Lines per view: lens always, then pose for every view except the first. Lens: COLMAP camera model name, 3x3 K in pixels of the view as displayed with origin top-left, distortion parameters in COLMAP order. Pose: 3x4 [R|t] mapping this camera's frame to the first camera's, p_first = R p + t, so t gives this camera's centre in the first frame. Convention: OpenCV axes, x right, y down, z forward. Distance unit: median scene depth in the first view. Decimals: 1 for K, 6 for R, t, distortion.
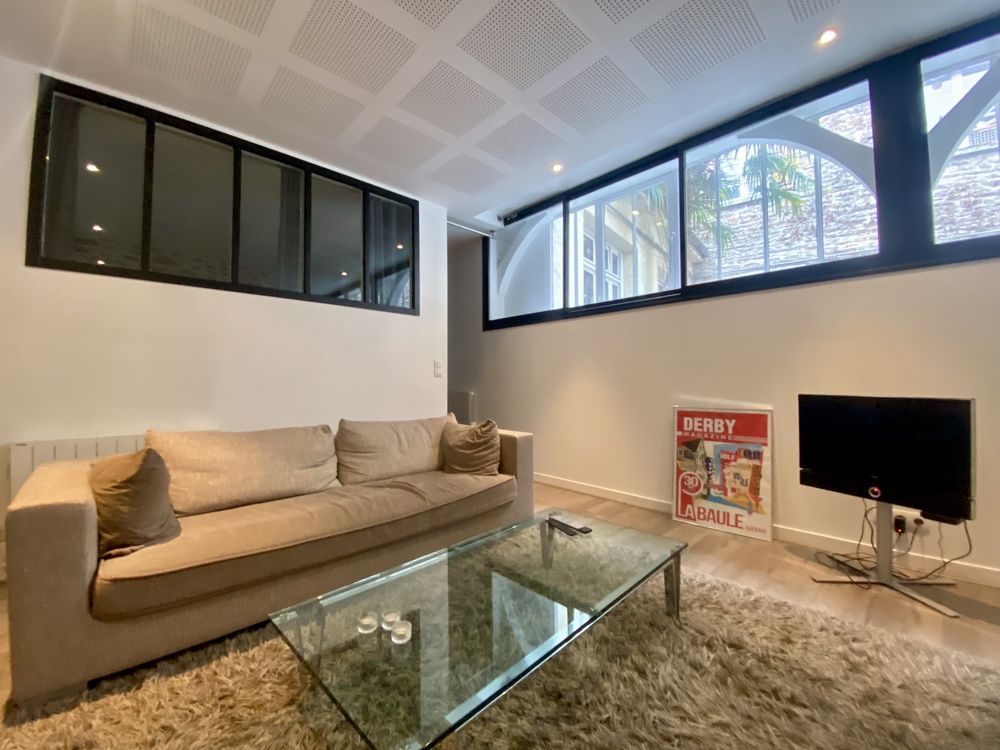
lens RADIAL K [[402.3, 0, 500.0], [0, 402.3, 375.0], [0, 0, 1]] dist [0.008877, -0.014766]
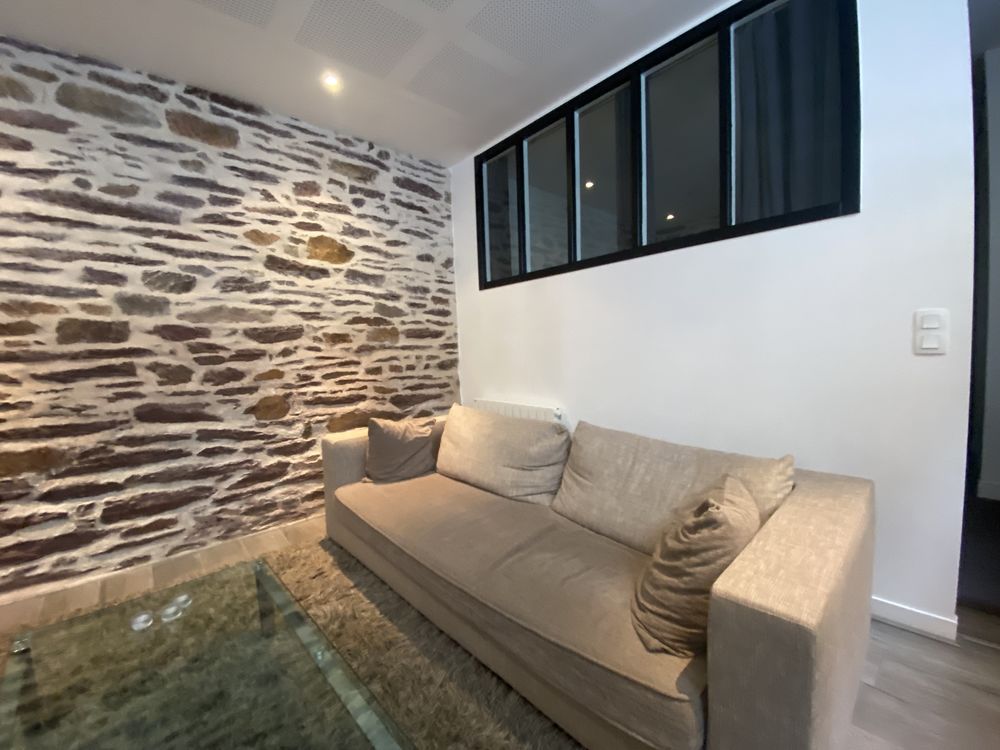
lens RADIAL K [[402.3, 0, 500.0], [0, 402.3, 375.0], [0, 0, 1]] dist [0.008877, -0.014766]
pose [[-0.044985, 0.076174, -0.996079, 0.310471], [0.051262, 0.995951, 0.073849, -0.034232], [0.997672, -0.047739, -0.048708, 0.794674]]
